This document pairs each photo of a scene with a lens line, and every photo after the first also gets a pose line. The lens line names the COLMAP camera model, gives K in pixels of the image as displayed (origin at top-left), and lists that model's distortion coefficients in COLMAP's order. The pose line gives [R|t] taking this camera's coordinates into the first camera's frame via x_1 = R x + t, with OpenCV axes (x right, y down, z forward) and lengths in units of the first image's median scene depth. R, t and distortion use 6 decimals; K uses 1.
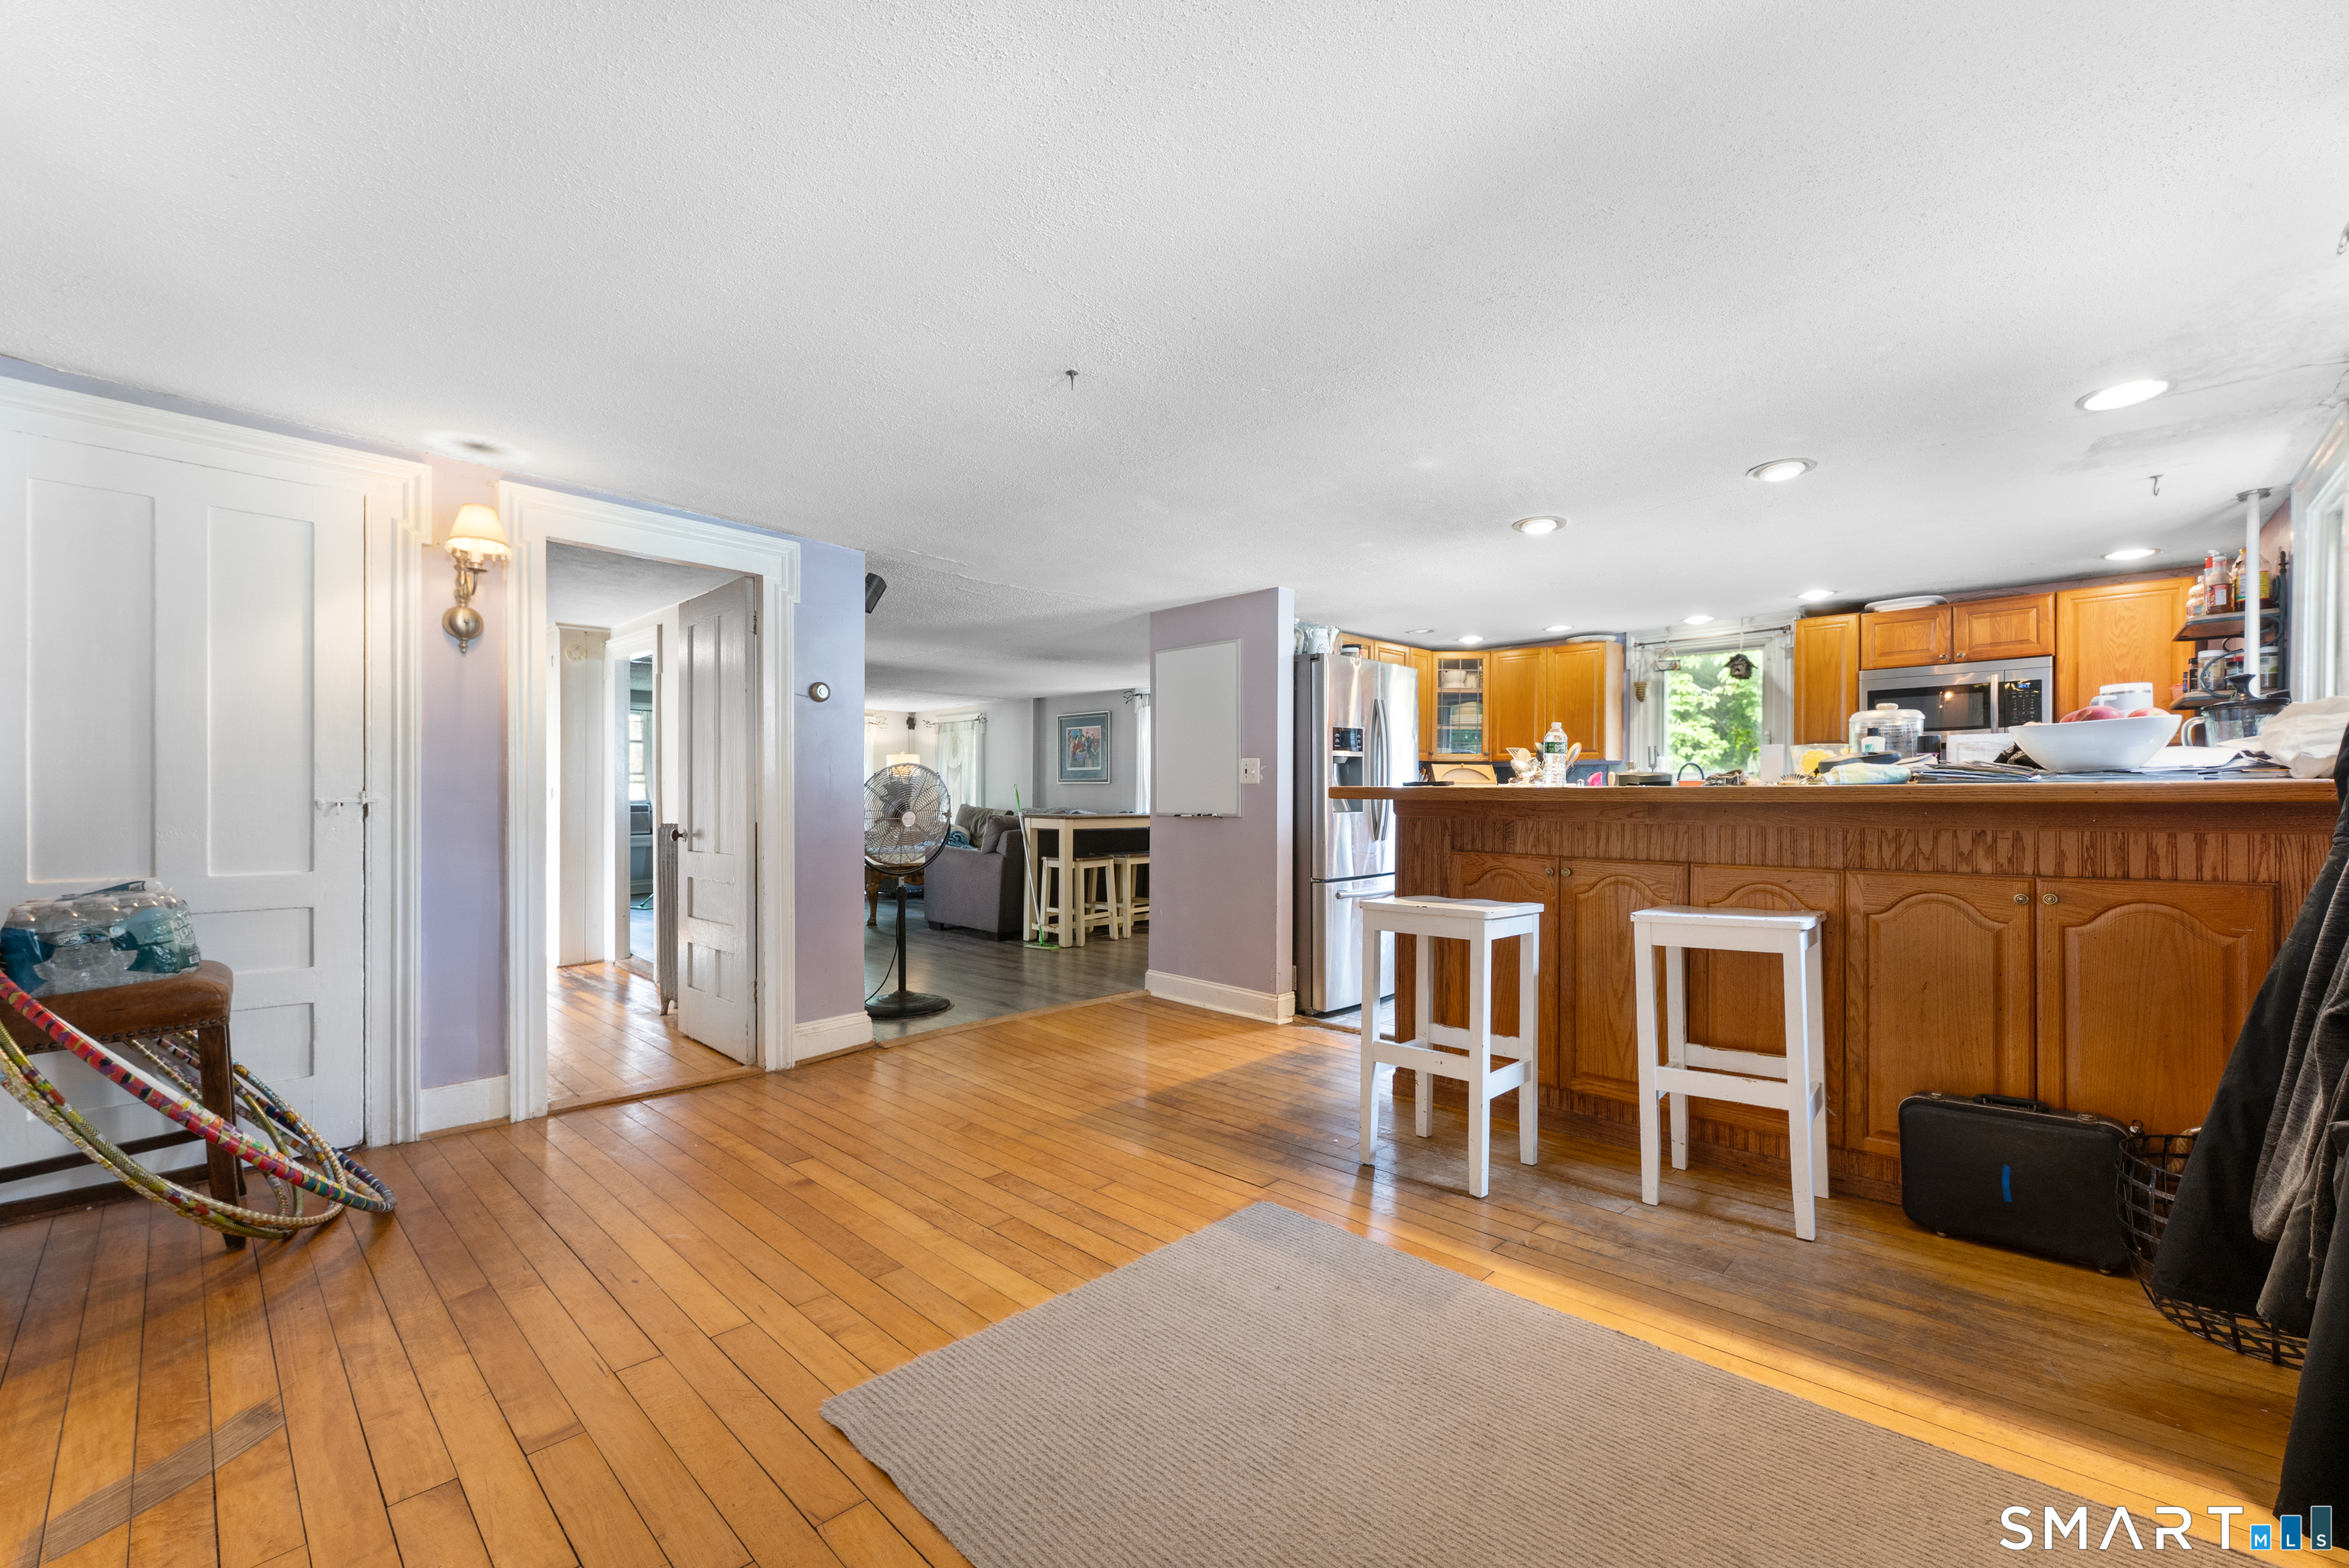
lens RADIAL K [[959.4, 0, 1151.6], [0, 959.4, 790.5], [0, 0, 1]] dist [0.002177, 0.000284]
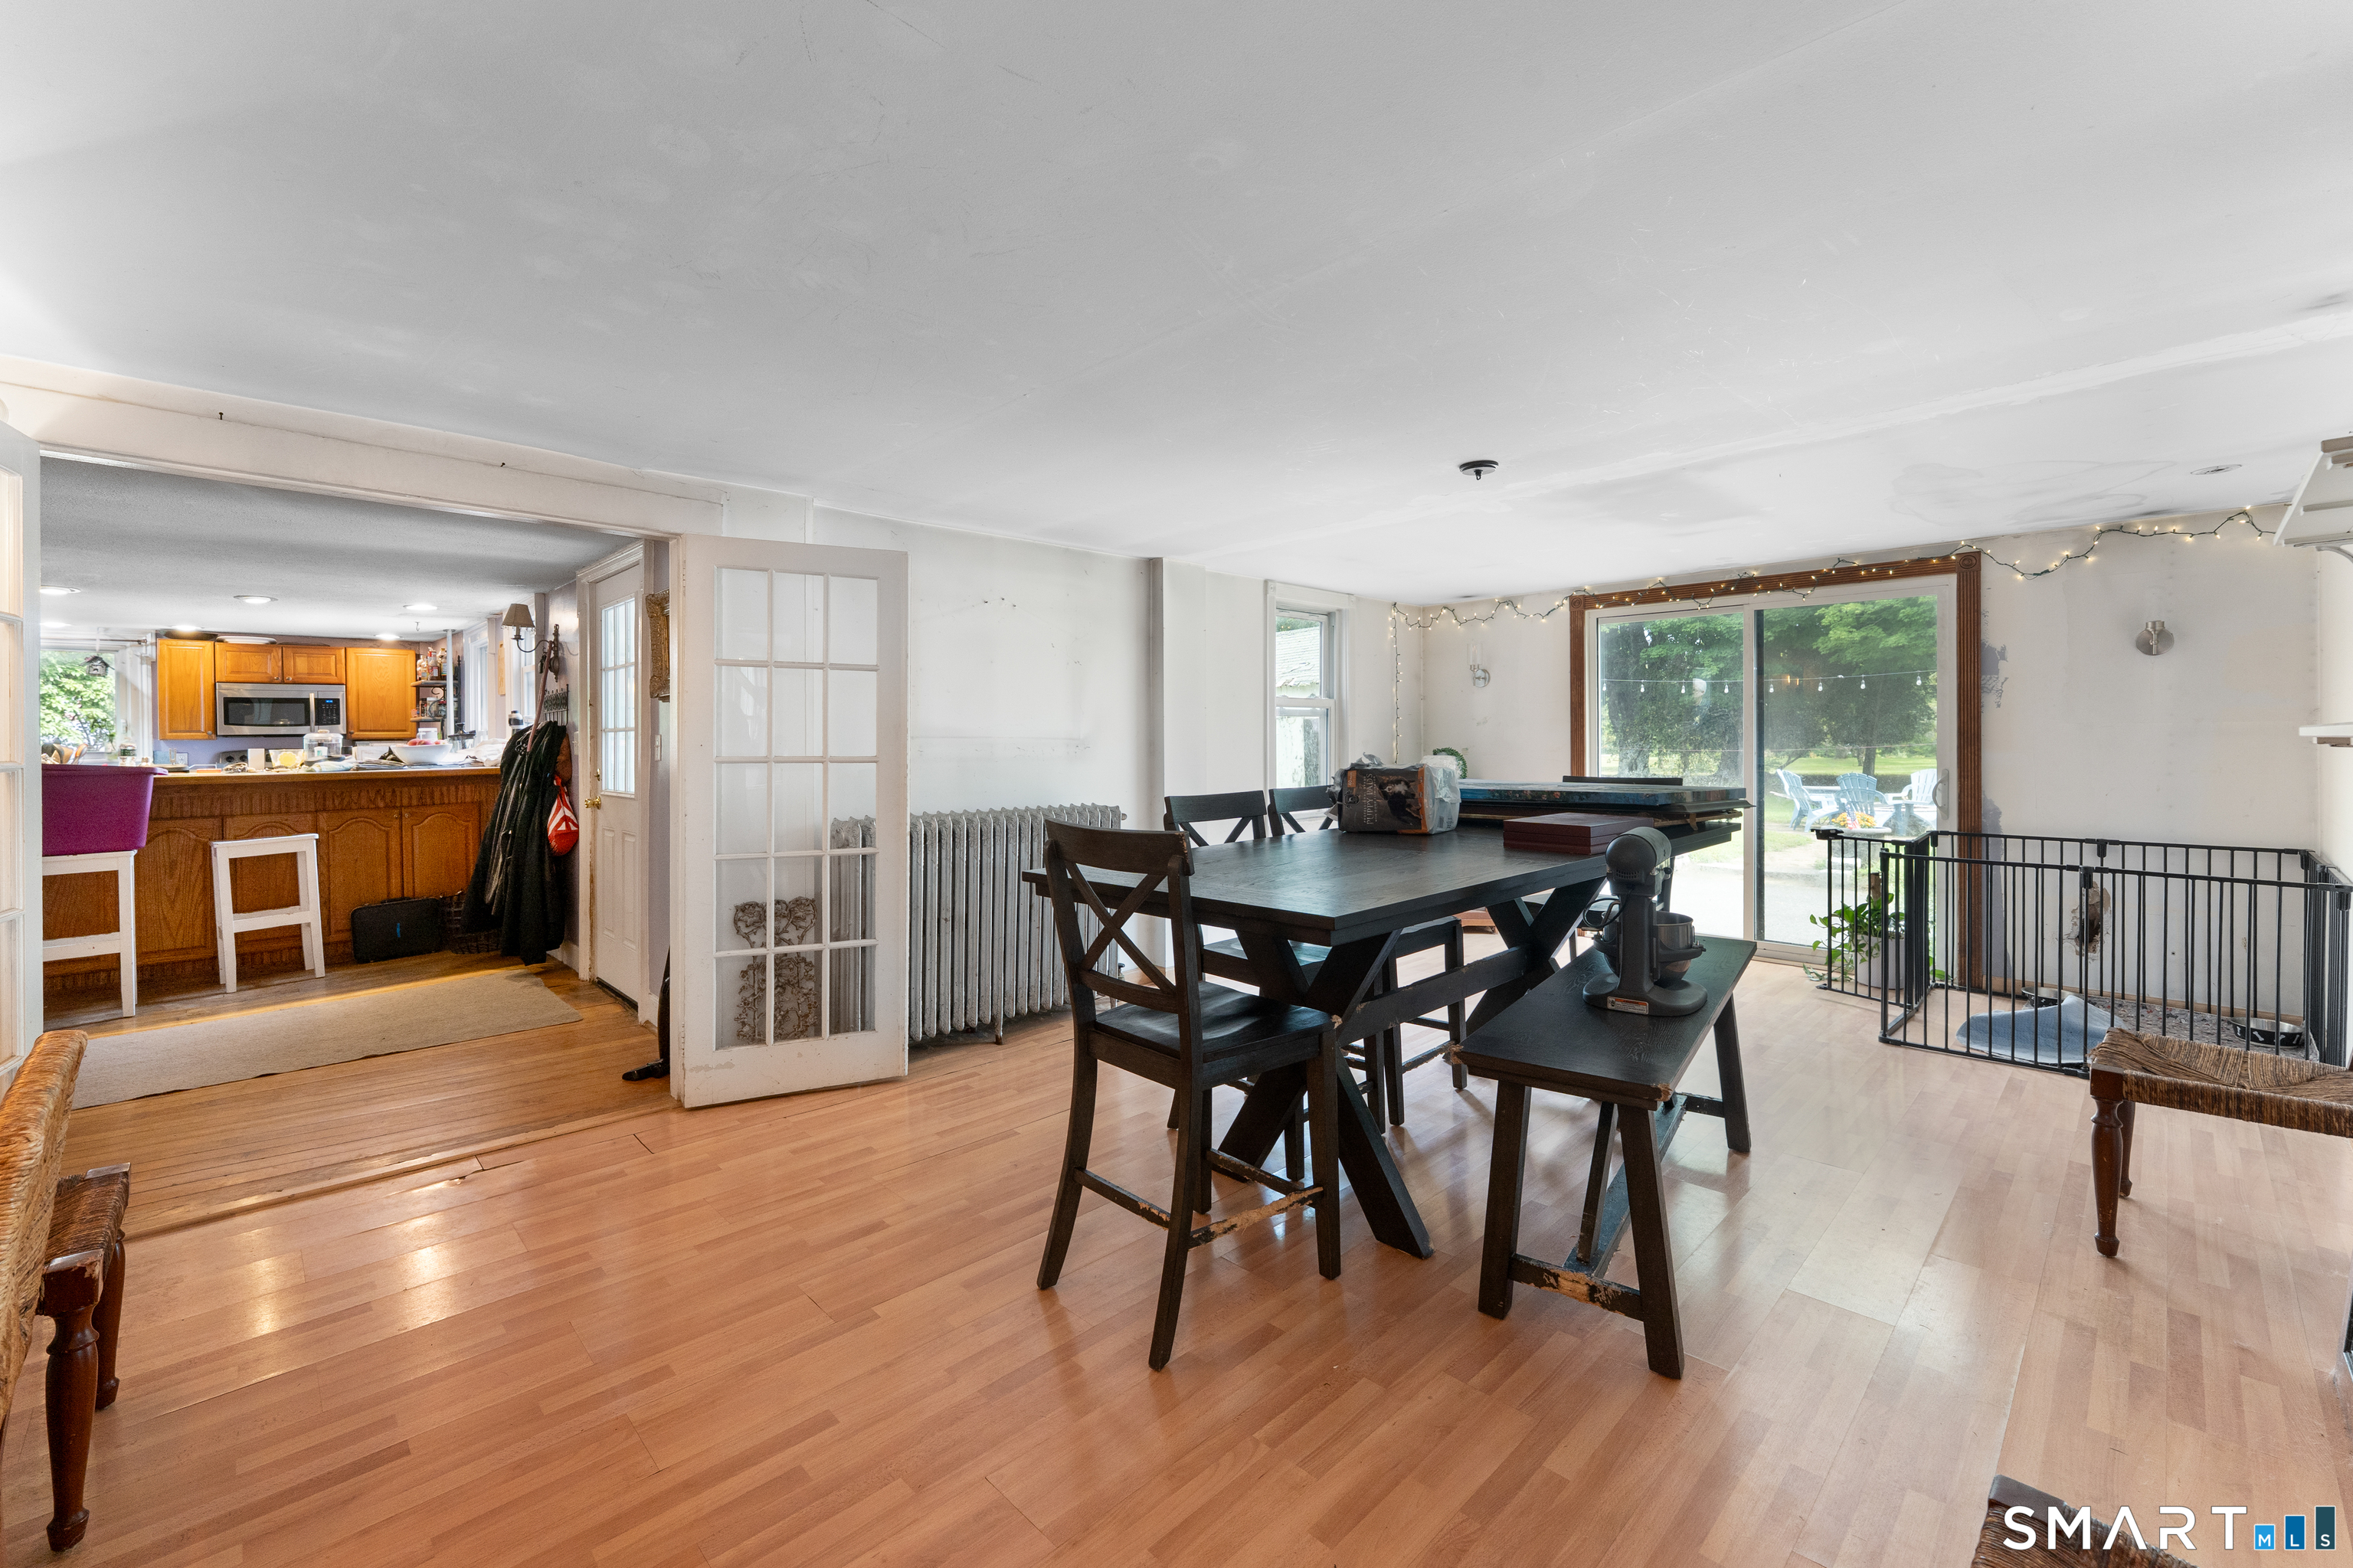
lens RADIAL K [[961.2, 0, 1162.0], [0, 961.2, 742.1], [0, 0, 1]] dist [0.002177, 0.000284]
pose [[0.027132, -0.006400, 0.999611, -1.317515], [0.006221, 0.999961, 0.006233, -0.070043], [-0.999612, 0.006050, 0.027171, -0.894169]]
